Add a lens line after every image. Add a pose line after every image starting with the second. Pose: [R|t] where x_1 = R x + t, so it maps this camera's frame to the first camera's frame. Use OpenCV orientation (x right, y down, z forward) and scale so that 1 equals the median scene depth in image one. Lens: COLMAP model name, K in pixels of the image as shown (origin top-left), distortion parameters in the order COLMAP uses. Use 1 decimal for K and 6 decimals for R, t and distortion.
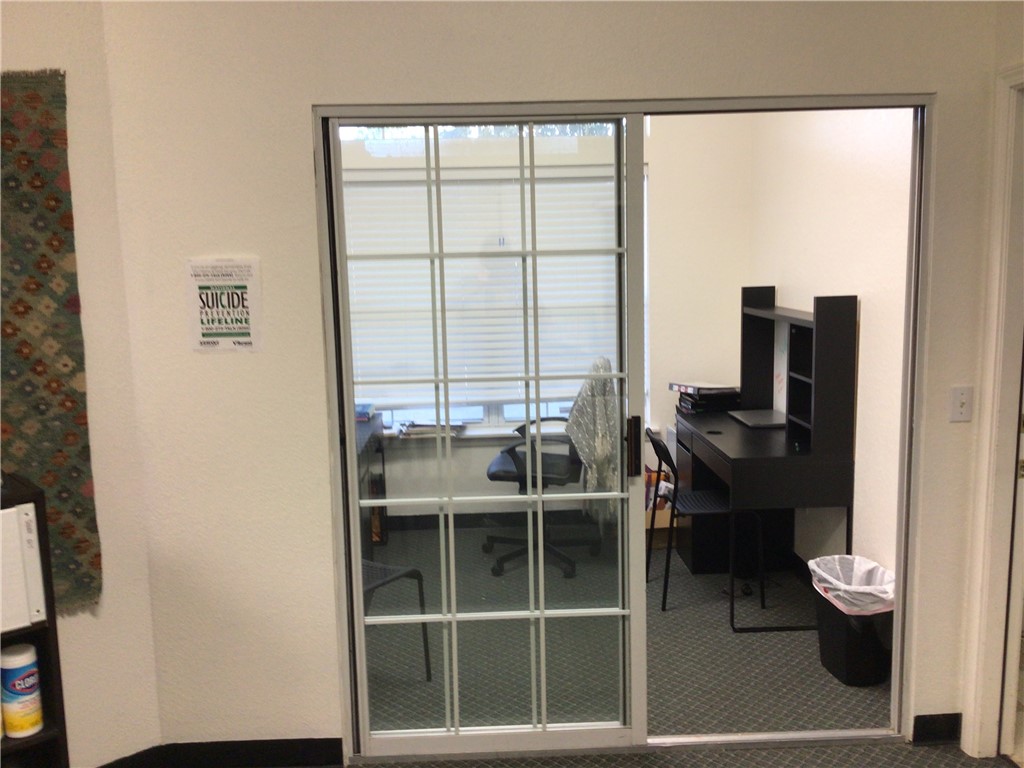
lens RADIAL K [[933.1, 0, 517.1], [0, 933.1, 388.1], [0, 0, 1]] dist [0.019822, 0.002056]
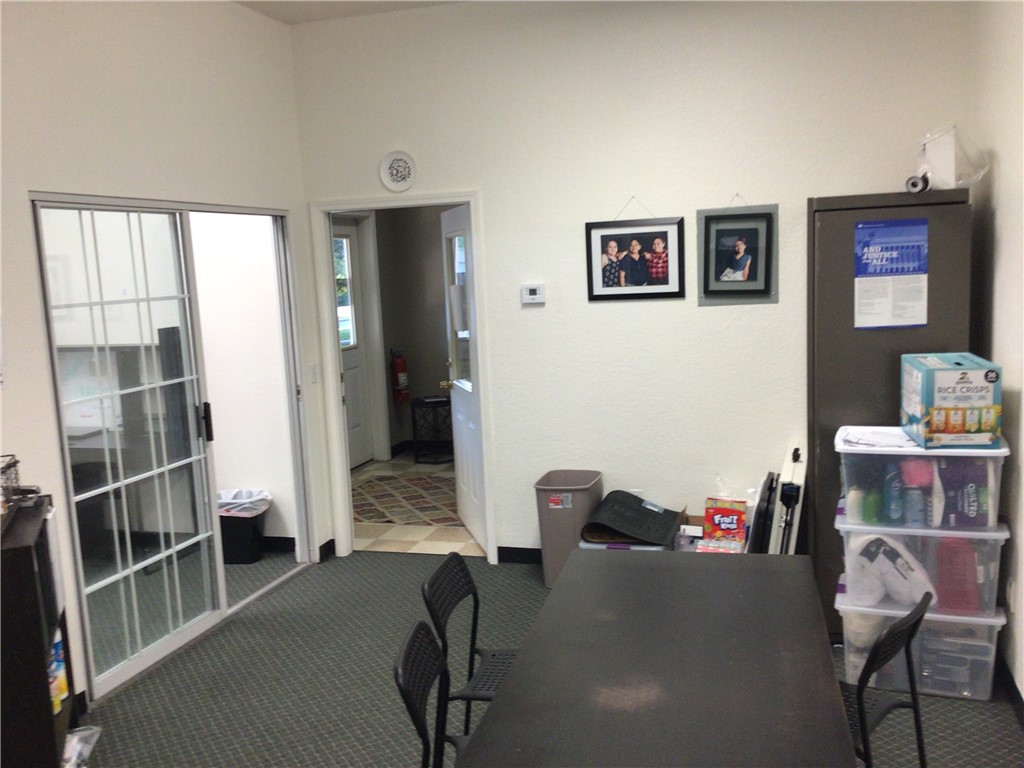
lens RADIAL K [[933.1, 0, 517.1], [0, 933.1, 388.1], [0, 0, 1]] dist [0.019822, 0.002056]
pose [[0.332505, -0.119695, 0.935475, -1.126595], [0.174017, 0.982668, 0.063881, -0.002055], [-0.926908, 0.141548, 0.347571, -0.028003]]
